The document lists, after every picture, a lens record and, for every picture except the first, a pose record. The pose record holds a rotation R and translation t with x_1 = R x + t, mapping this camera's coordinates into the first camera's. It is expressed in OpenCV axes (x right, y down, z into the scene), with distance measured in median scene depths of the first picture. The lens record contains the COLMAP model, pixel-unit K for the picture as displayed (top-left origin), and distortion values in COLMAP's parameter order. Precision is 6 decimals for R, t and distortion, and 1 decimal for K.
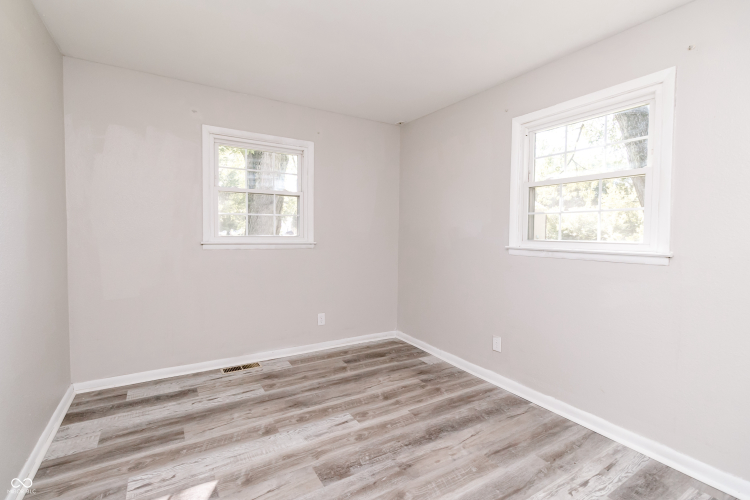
lens RADIAL K [[345.1, 0, 371.6], [0, 345.1, 251.1], [0, 0, 1]] dist [0.003398, -0.001000]
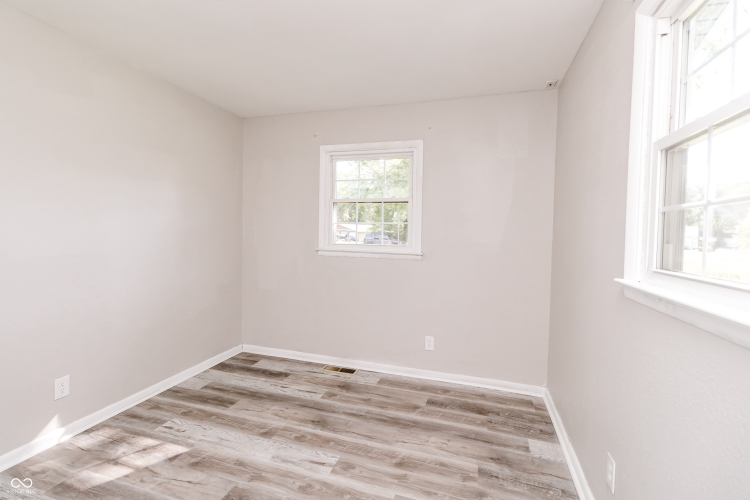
lens RADIAL K [[345.1, 0, 376.1], [0, 345.1, 248.7], [0, 0, 1]] dist [0.003398, -0.001000]
pose [[0.655937, 0.032960, -0.754095, 0.539378], [-0.055535, 0.998446, -0.004665, -0.034118], [0.752770, 0.044938, 0.656748, 0.433556]]
